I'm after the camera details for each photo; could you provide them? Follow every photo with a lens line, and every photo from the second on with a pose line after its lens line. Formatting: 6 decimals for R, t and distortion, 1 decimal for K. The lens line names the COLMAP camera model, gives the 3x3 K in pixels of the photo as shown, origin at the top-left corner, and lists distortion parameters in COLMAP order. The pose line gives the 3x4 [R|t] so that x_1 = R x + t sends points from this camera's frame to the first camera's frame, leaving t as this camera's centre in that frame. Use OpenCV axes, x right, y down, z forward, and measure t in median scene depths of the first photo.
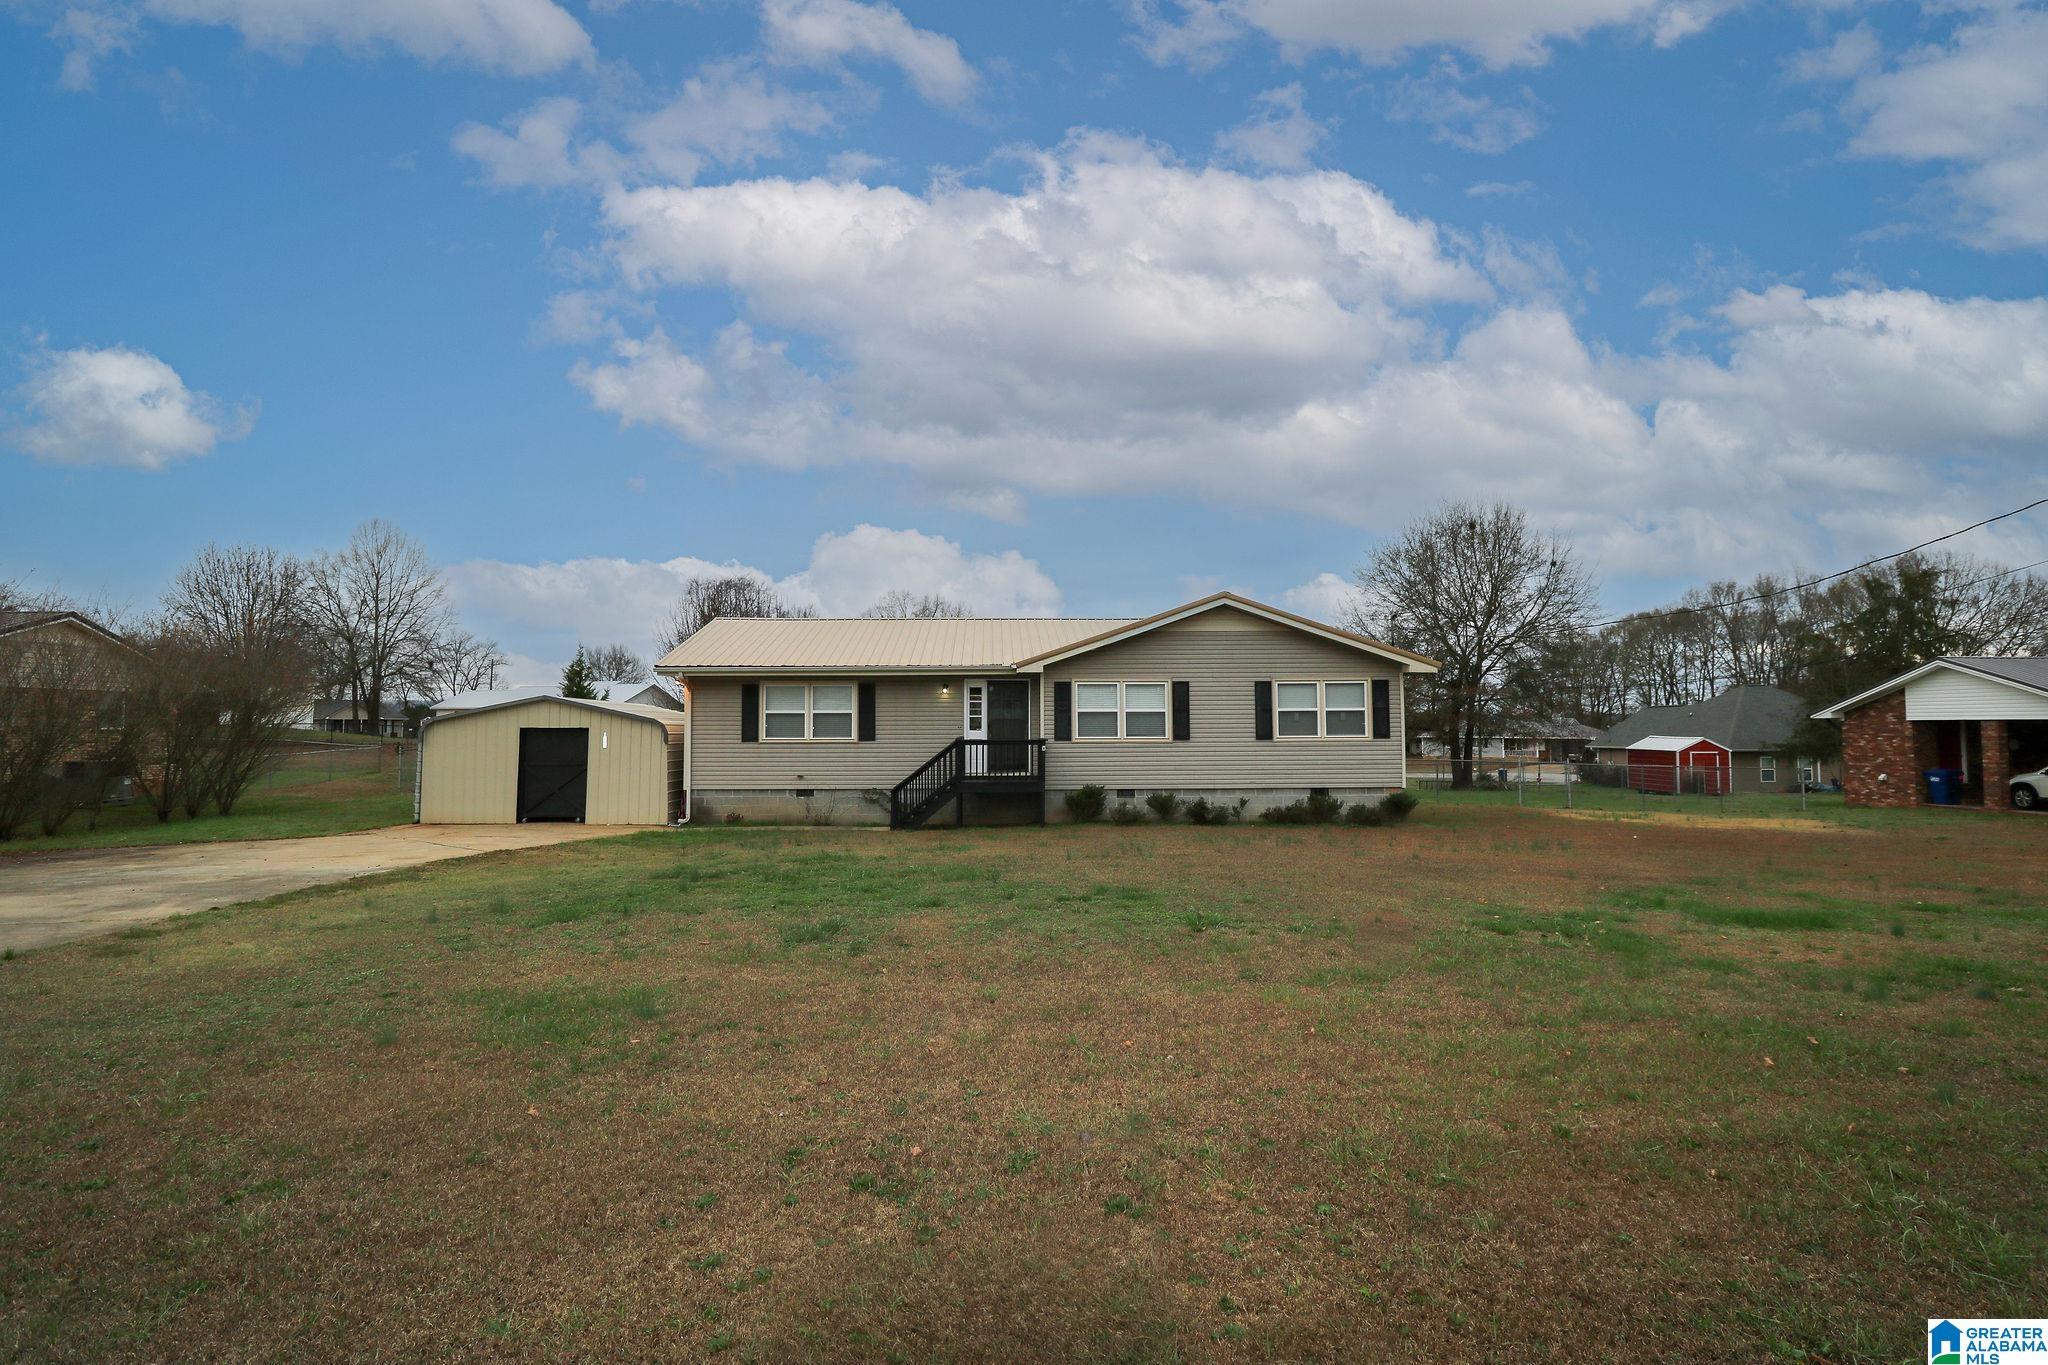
lens RADIAL K [[944.2, 0, 1016.2], [0, 944.2, 690.1], [0, 0, 1]] dist [-0.004420, -0.000509]
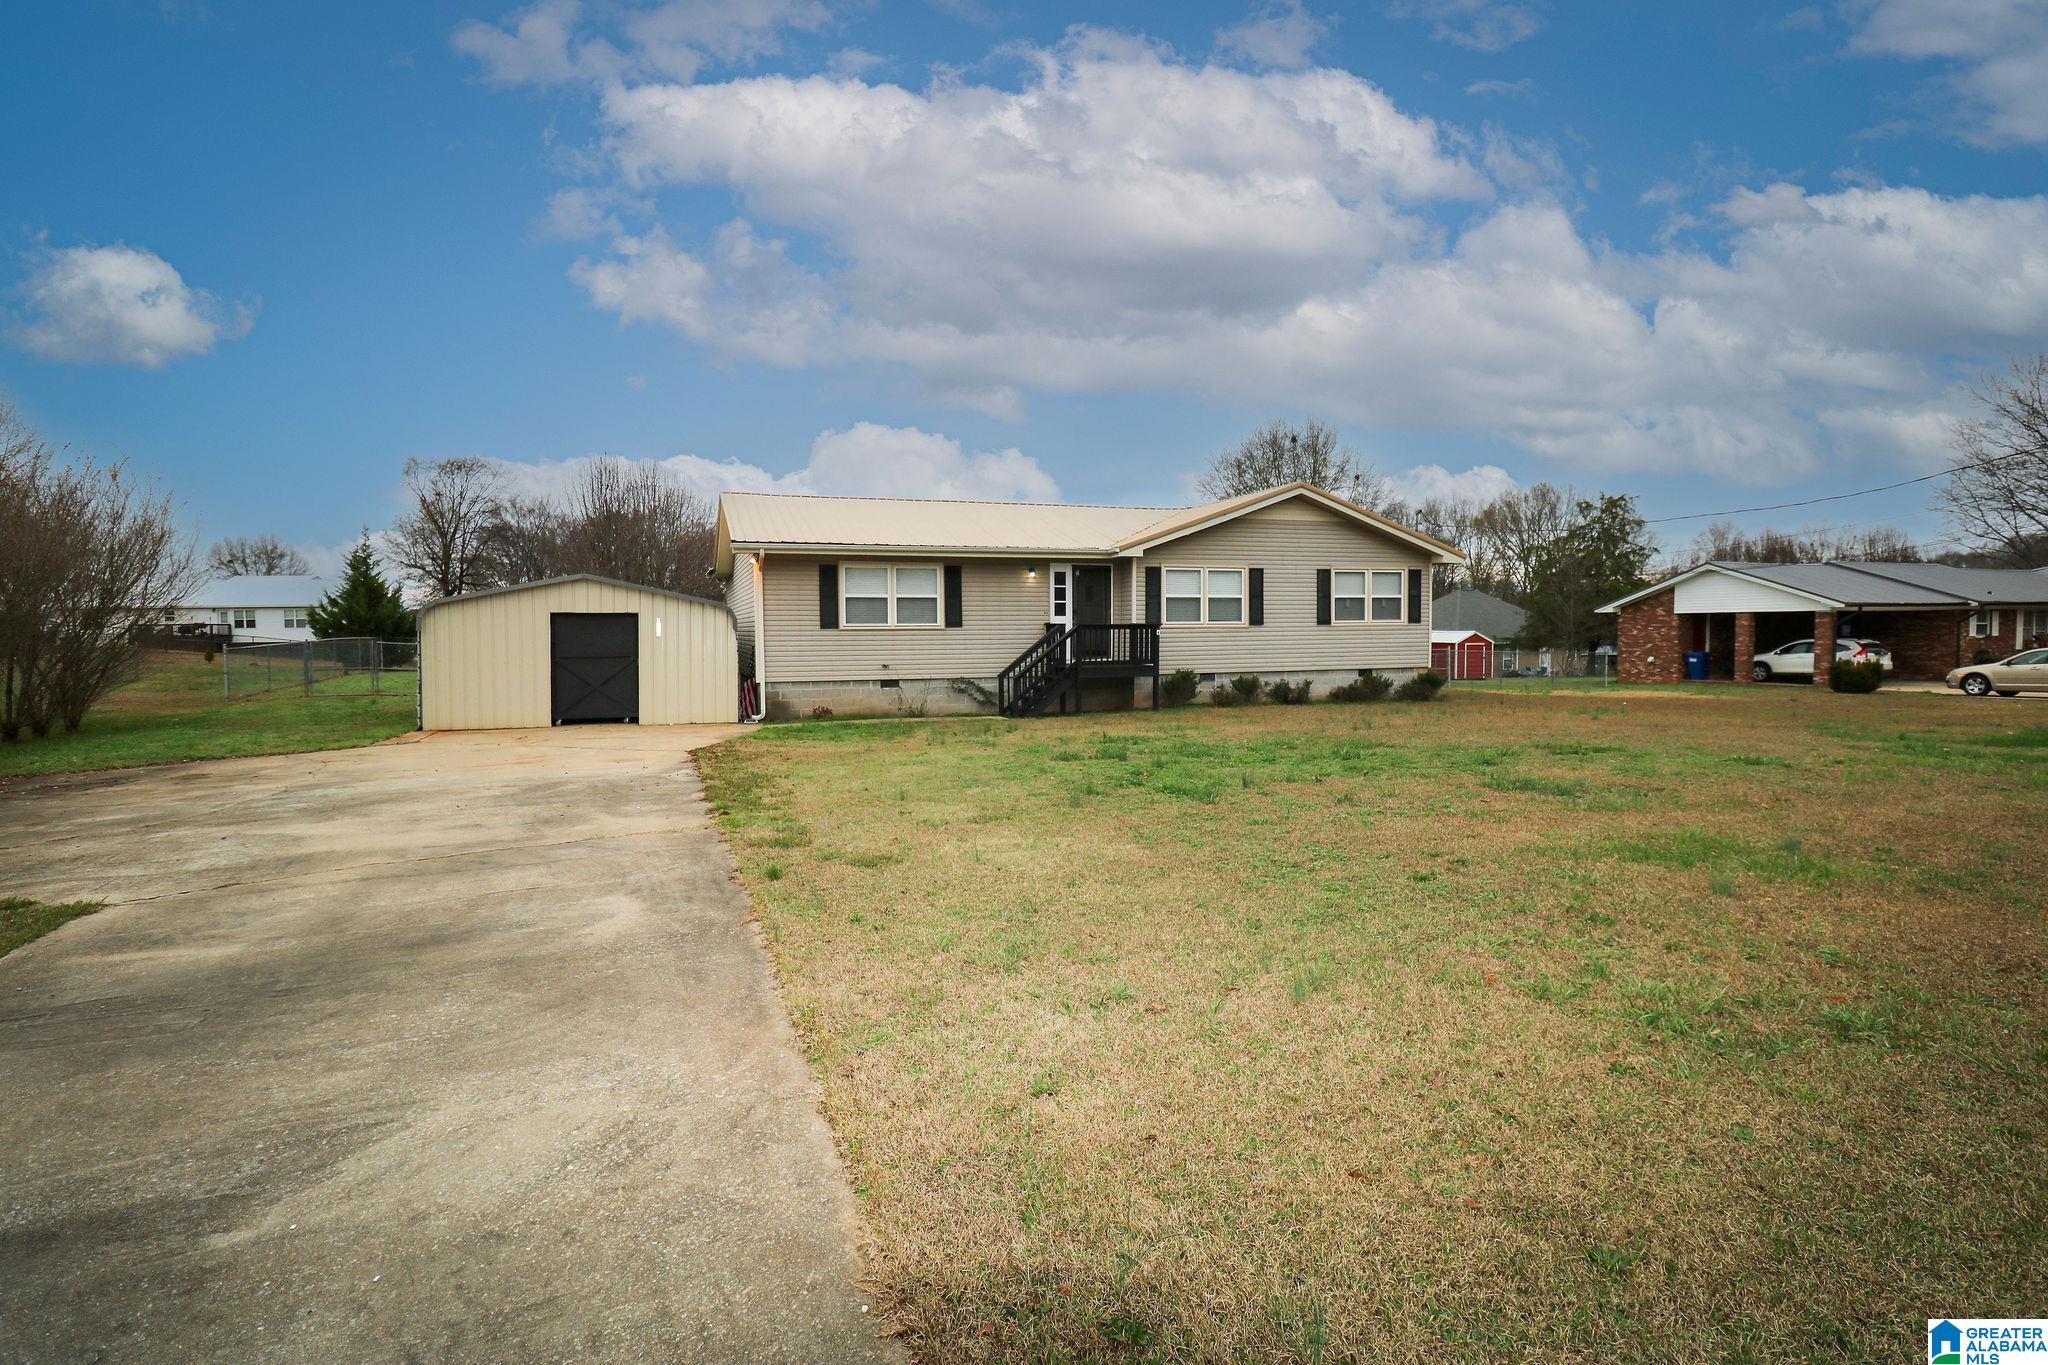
lens RADIAL K [[956.8, 0, 1011.4], [0, 956.8, 676.8], [0, 0, 1]] dist [-0.003855, -0.001093]
pose [[0.956247, -0.018497, 0.291975, -0.387804], [-0.006434, 0.996428, 0.084197, 0.022819], [-0.292490, -0.082392, 0.952713, 0.071554]]
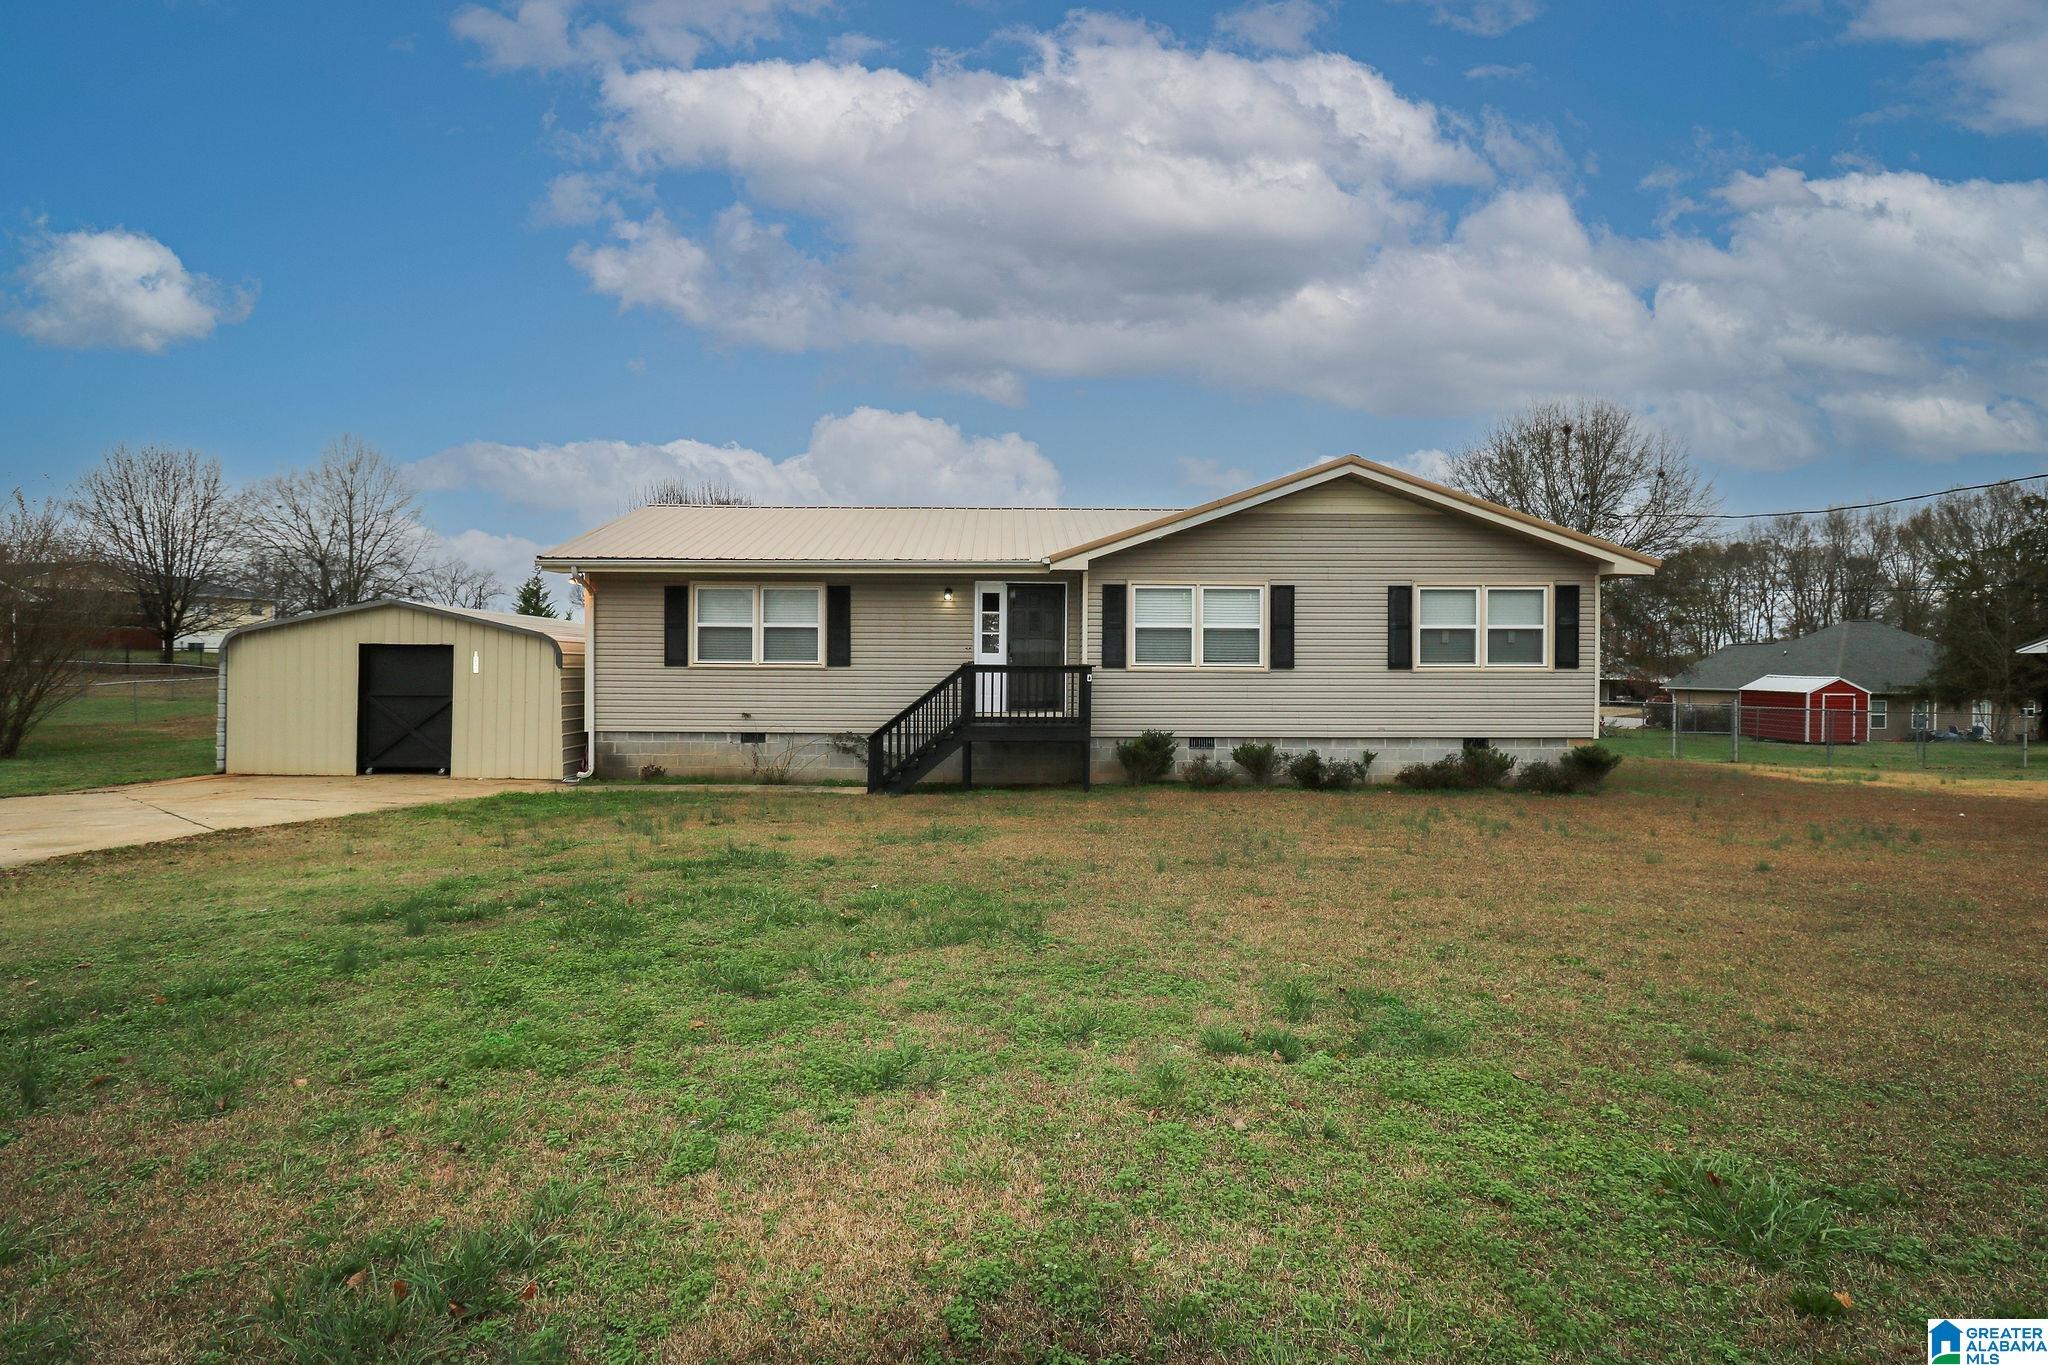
lens RADIAL K [[956.8, 0, 1011.4], [0, 956.8, 676.8], [0, 0, 1]] dist [-0.003855, -0.001093]
pose [[0.999810, 0.008768, -0.017429, -0.014579], [-0.007837, 0.998576, 0.052776, 0.022806], [0.017867, -0.052629, 0.998454, 0.280625]]
